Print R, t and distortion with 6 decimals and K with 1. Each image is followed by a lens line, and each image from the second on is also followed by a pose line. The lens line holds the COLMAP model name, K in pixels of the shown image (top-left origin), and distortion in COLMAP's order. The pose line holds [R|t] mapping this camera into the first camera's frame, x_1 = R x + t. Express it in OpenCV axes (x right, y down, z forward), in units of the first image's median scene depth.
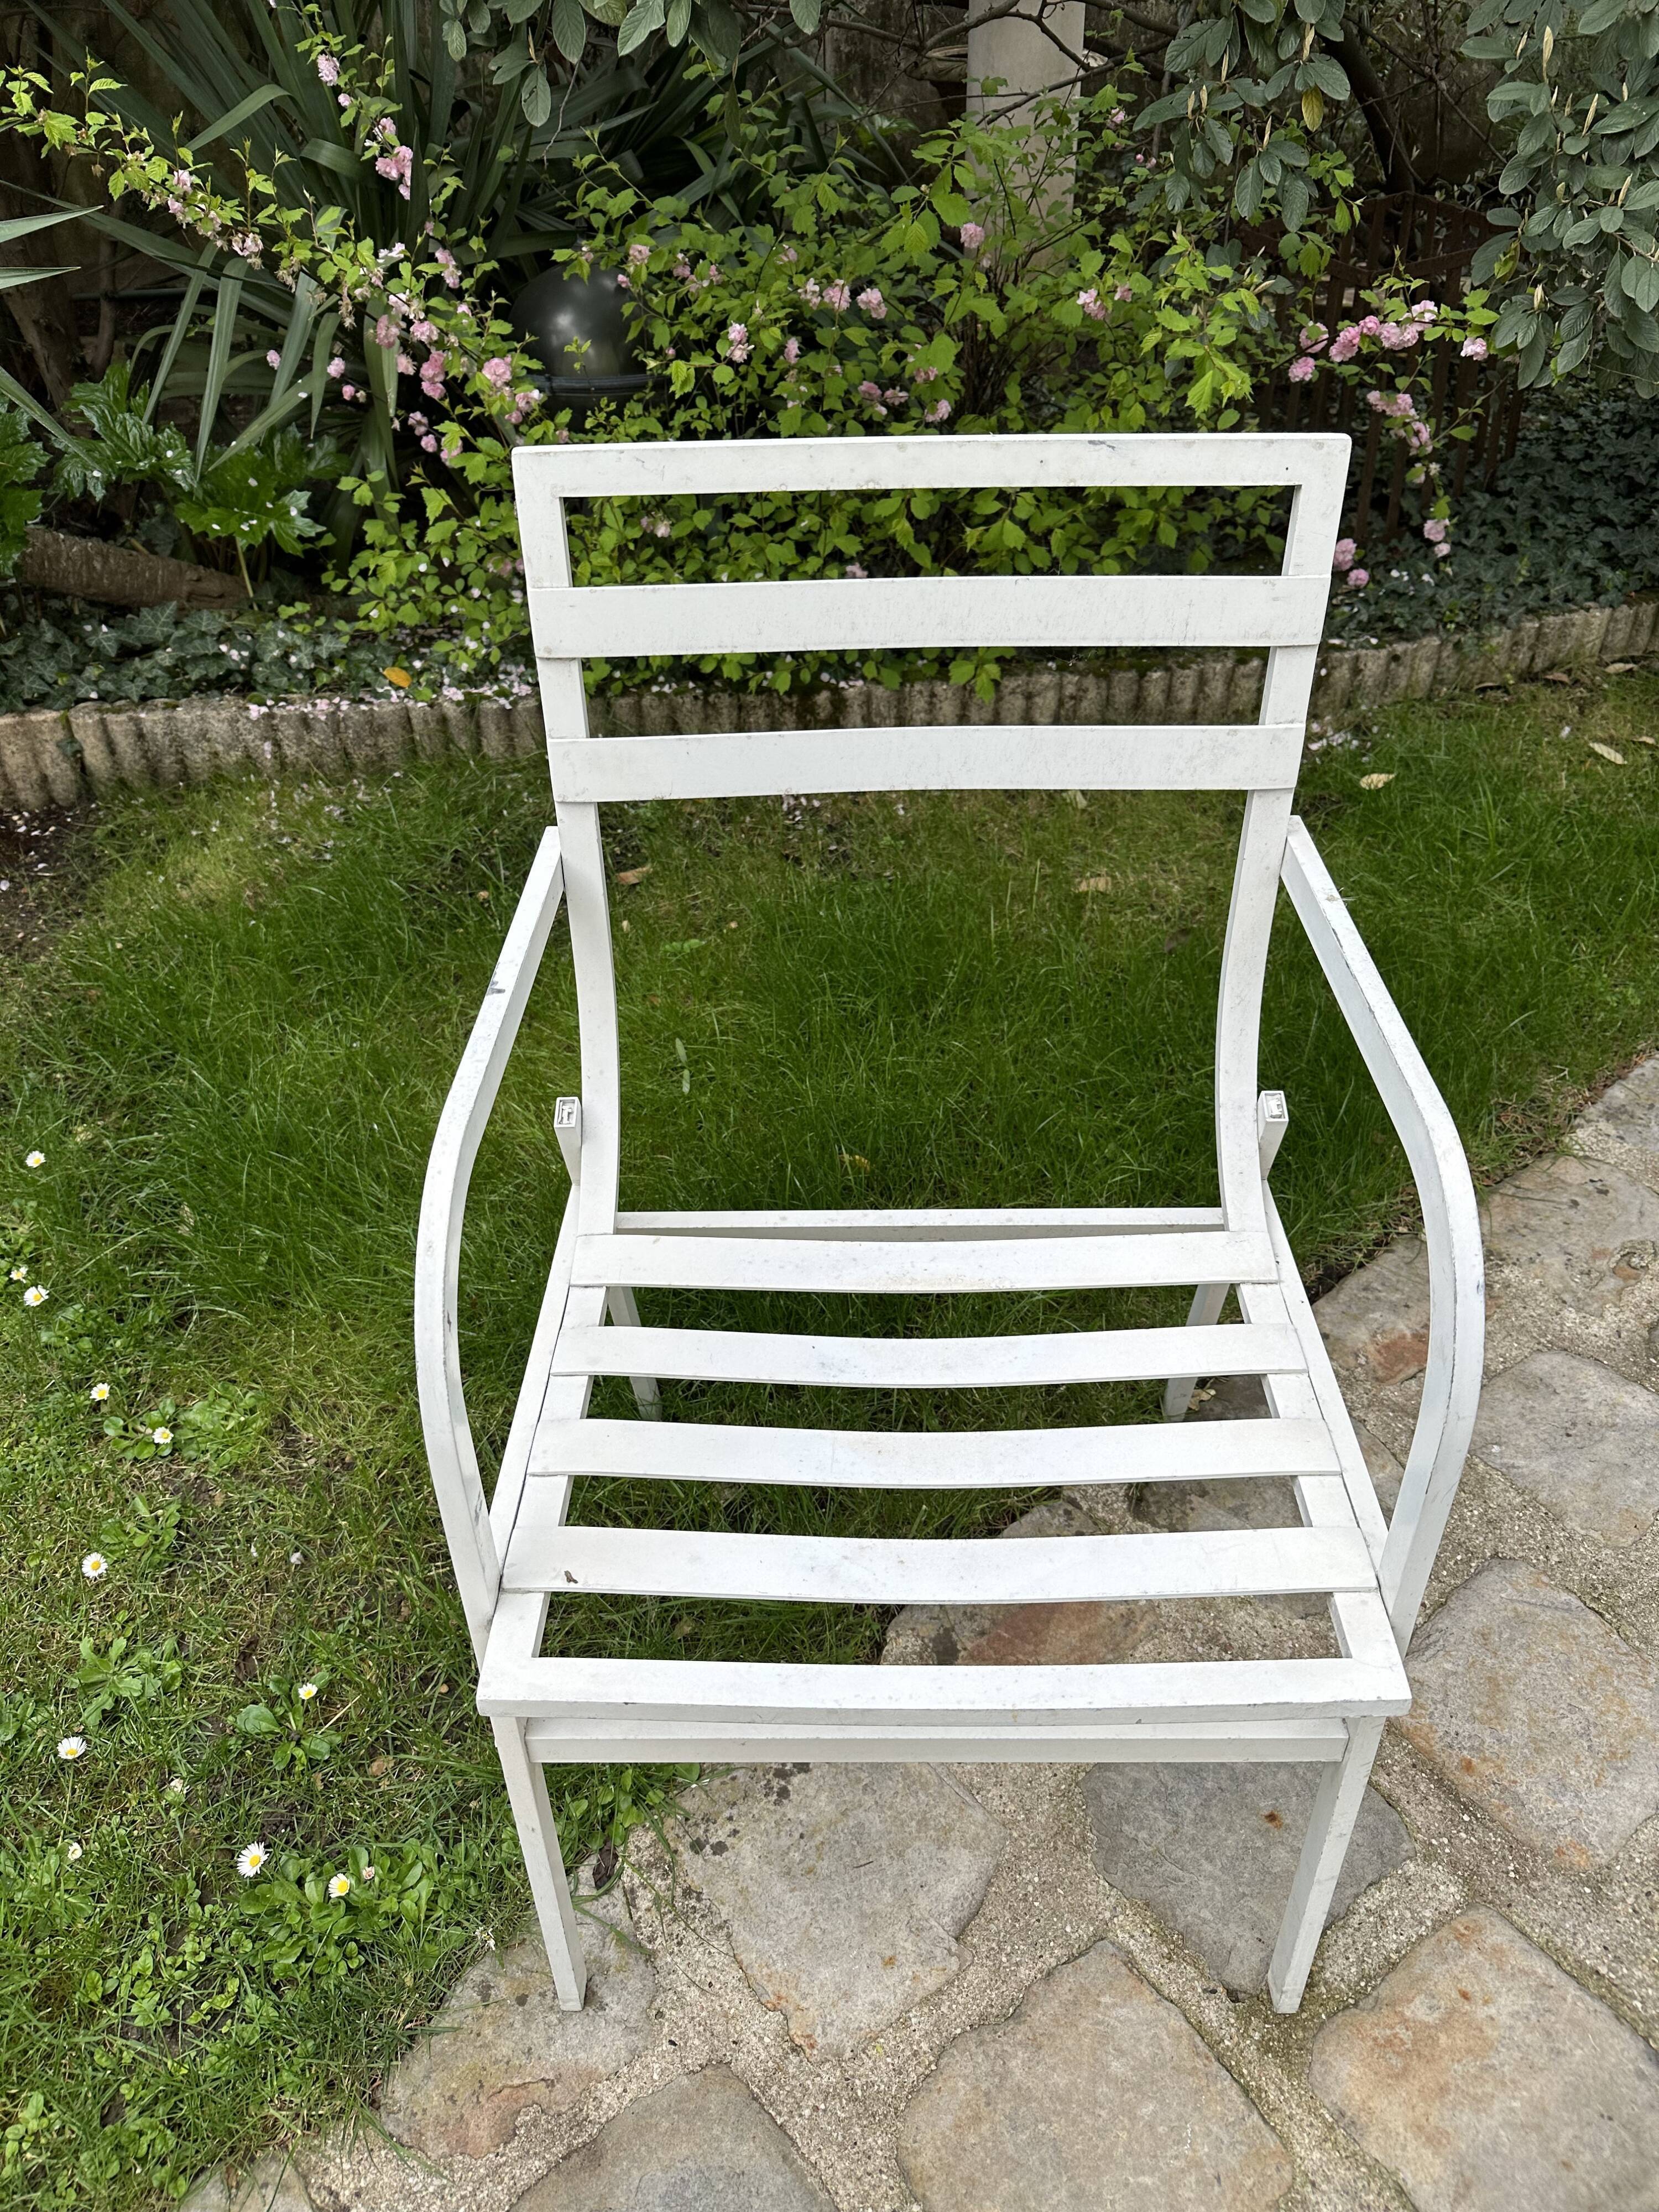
lens RADIAL K [[1574.0, 0, 835.7], [0, 1574.0, 1111.1], [0, 0, 1]] dist [0.024556, -0.040110]
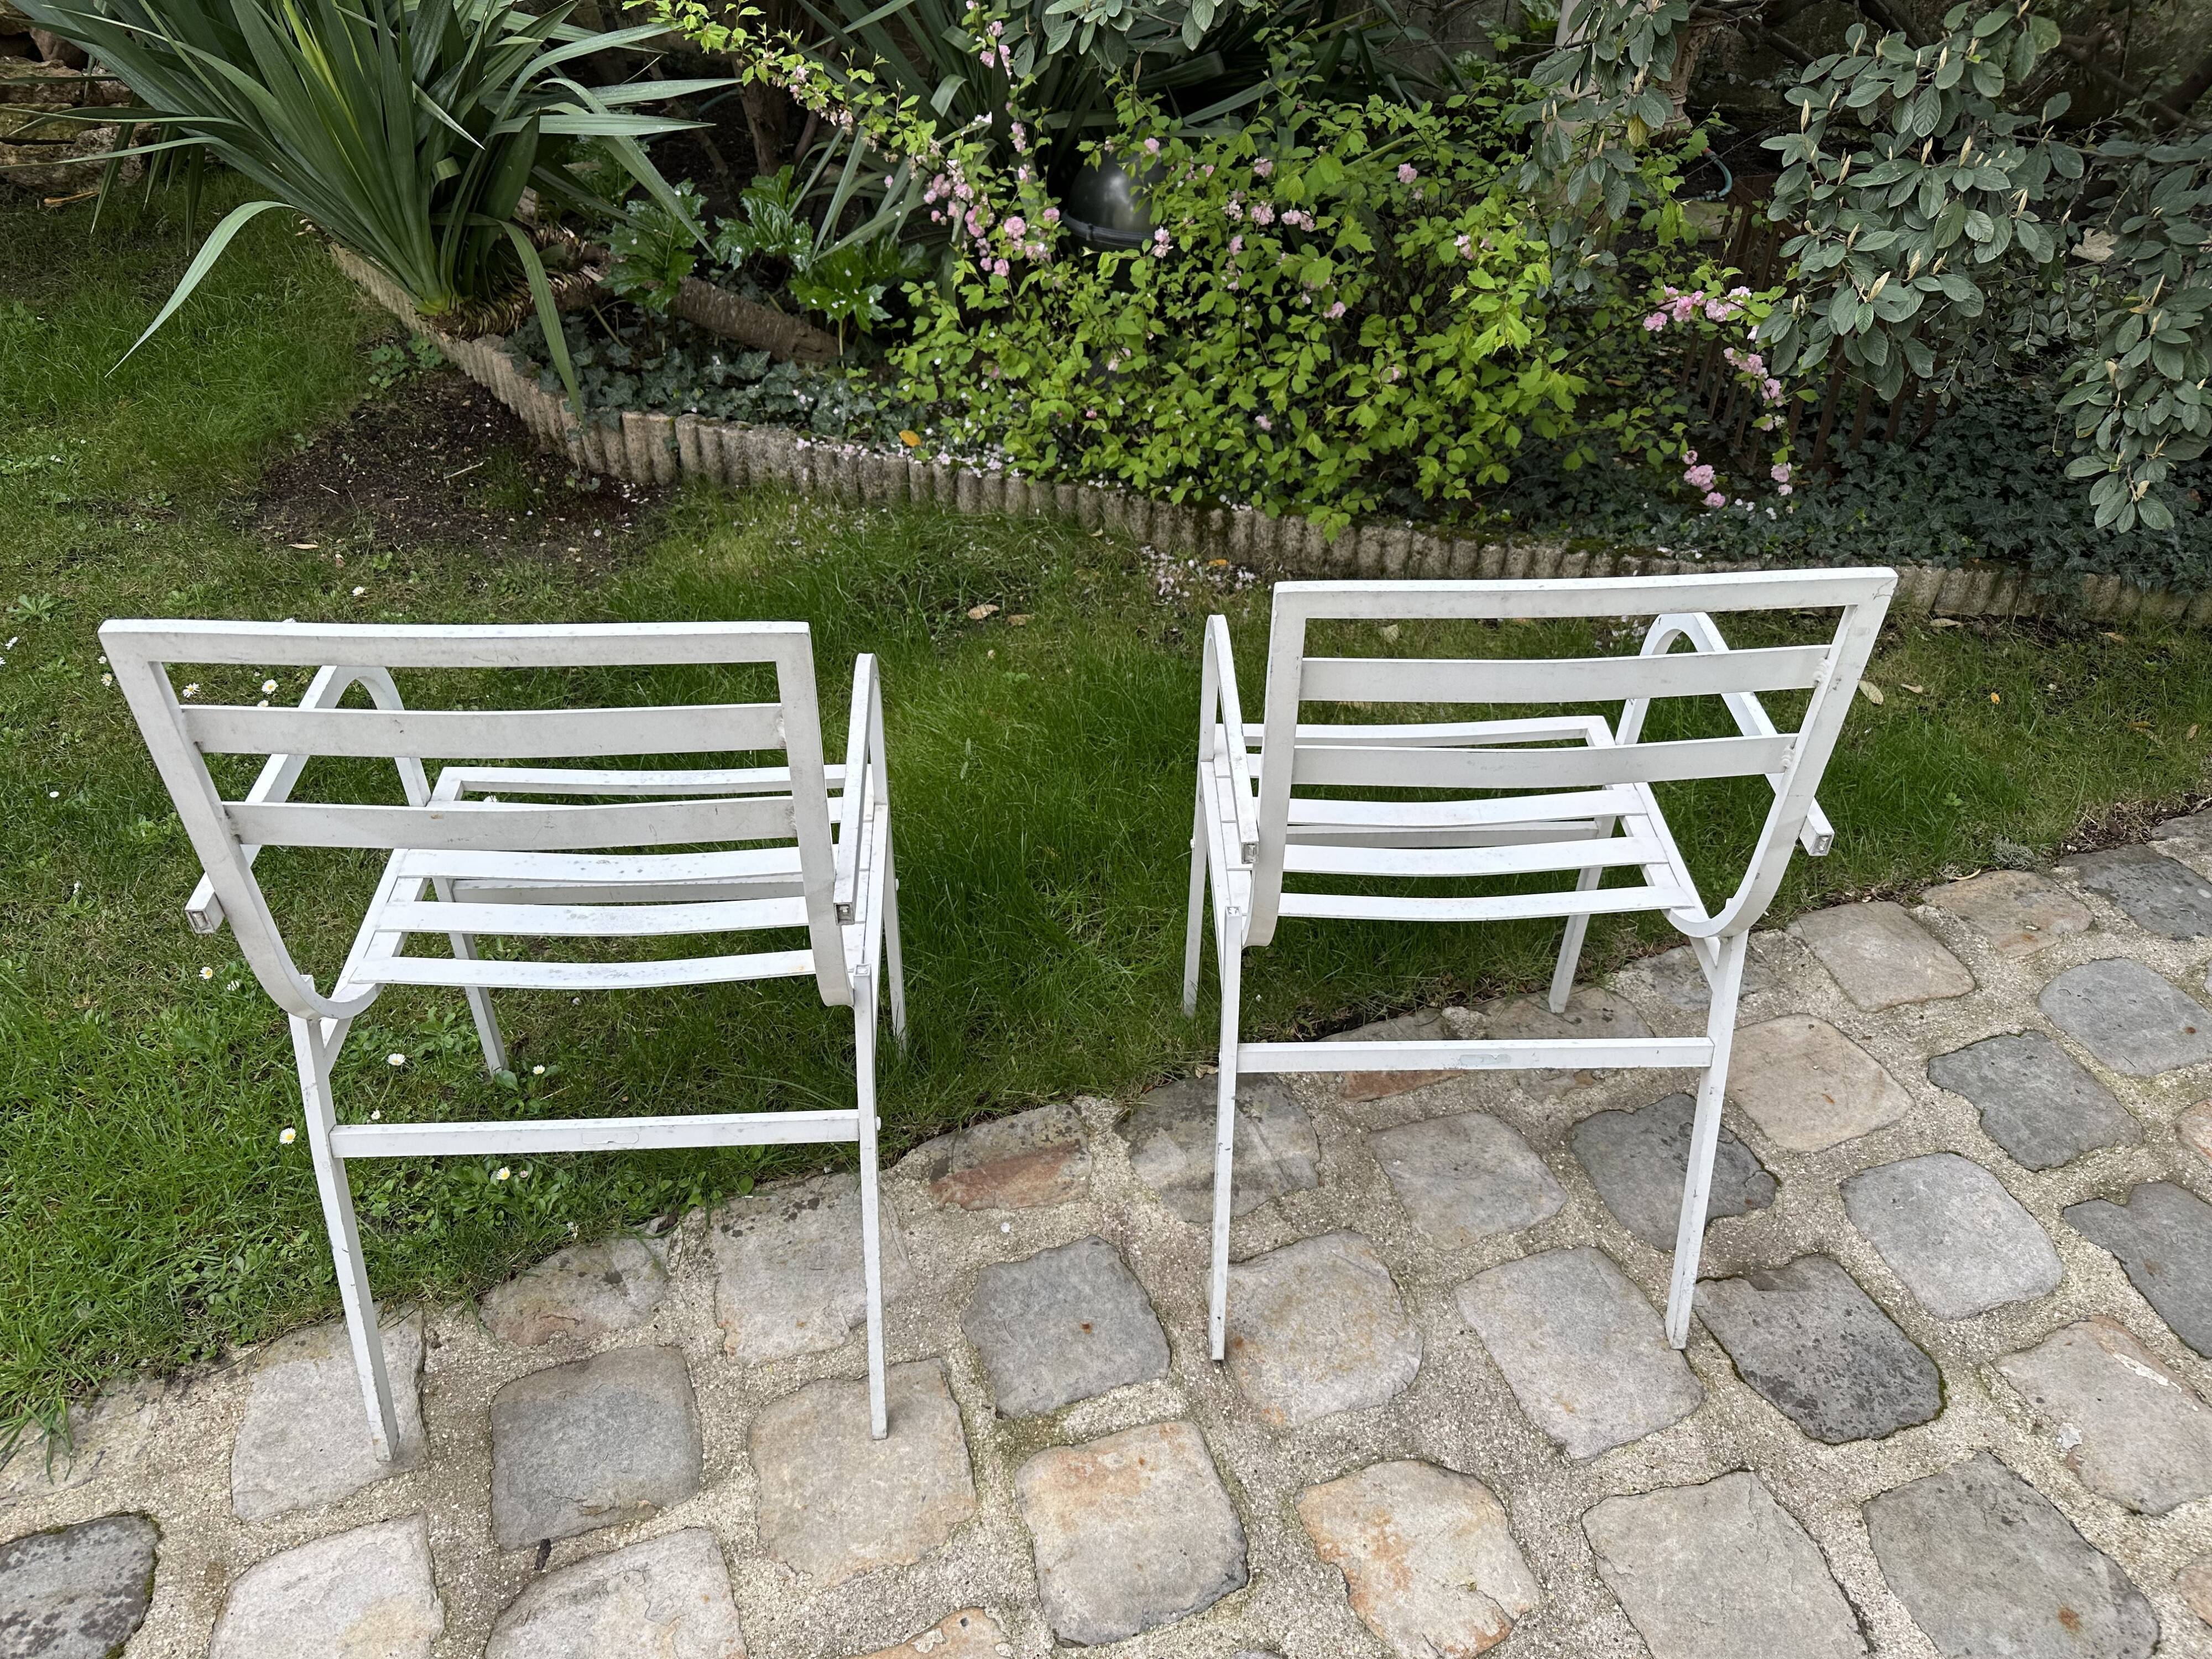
lens RADIAL K [[1559.9, 0, 1121.6], [0, 1559.9, 828.0], [0, 0, 1]] dist [0.036214, -0.056632]
pose [[0.945569, 0.234020, -0.226128, 0.266182], [-0.241372, 0.970420, -0.005028, 0.002382], [0.218262, 0.059335, 0.974085, -0.208543]]
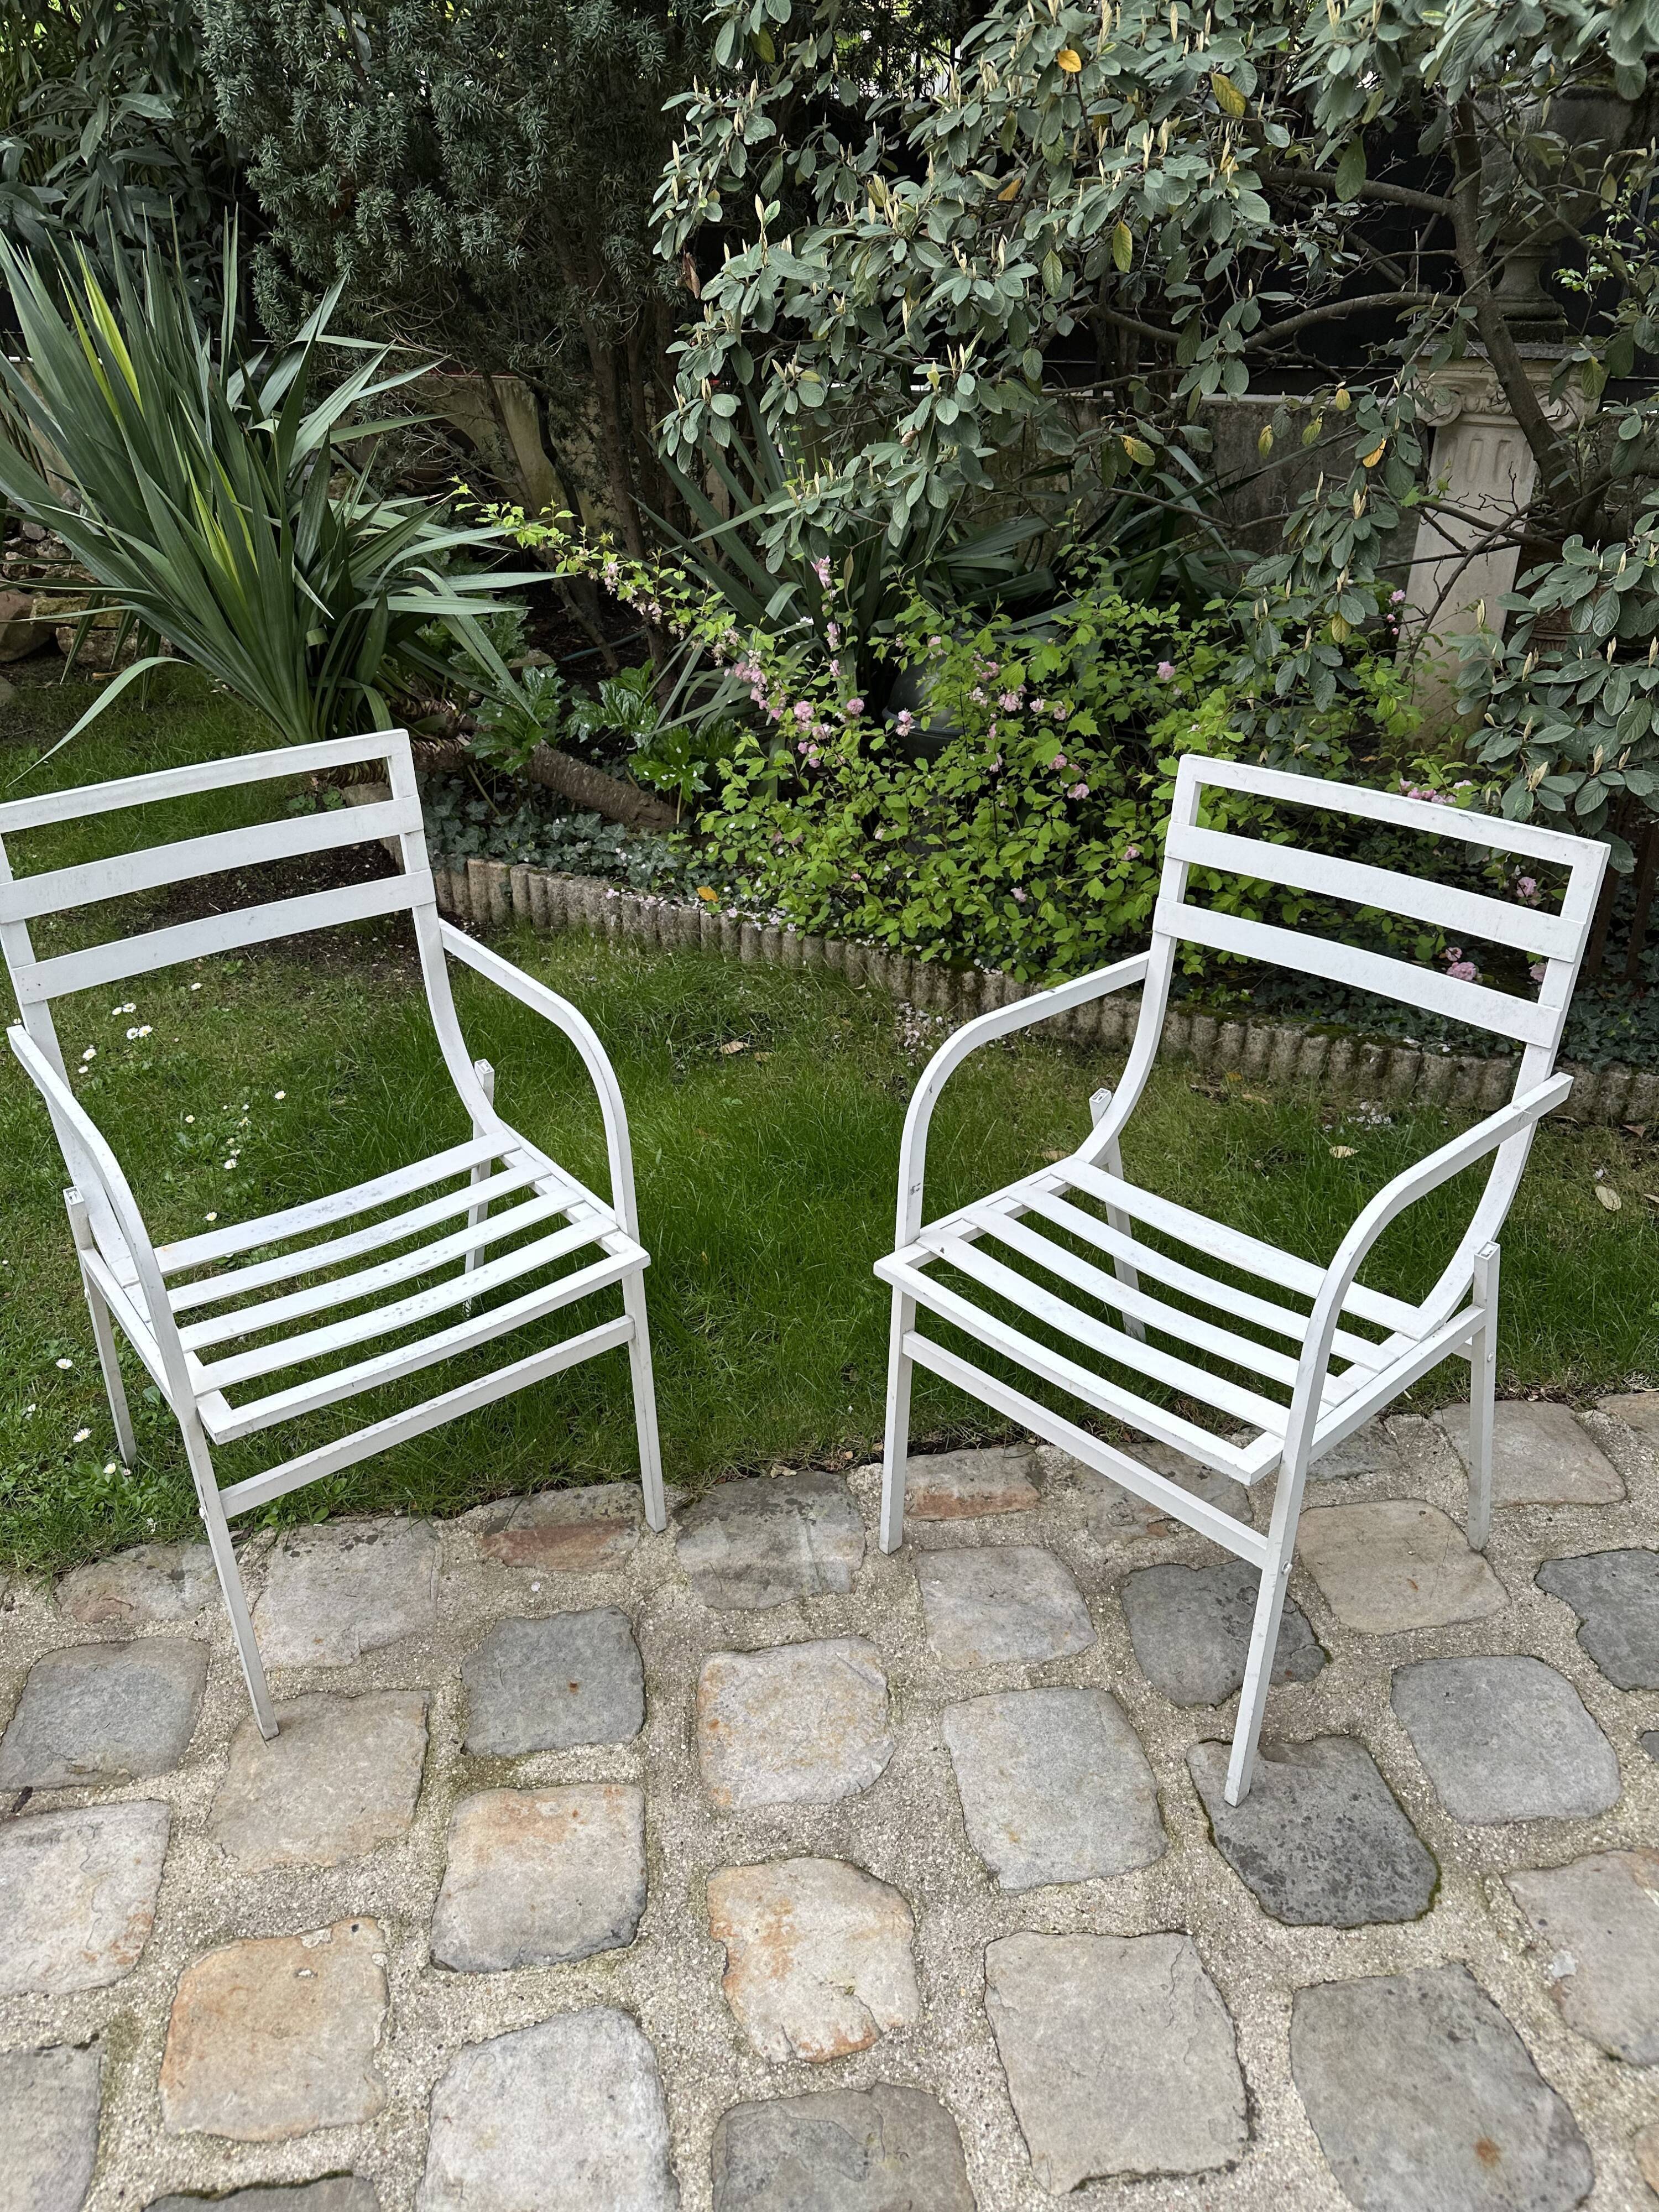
lens RADIAL K [[1574.0, 0, 827.0], [0, 1574.0, 1100.6], [0, 0, 1]] dist [0.024556, -0.040110]
pose [[0.859094, 0.271584, -0.433819, 0.495323], [-0.344568, 0.933647, -0.097859, -0.000758], [0.378457, 0.233550, 0.895670, -0.184260]]
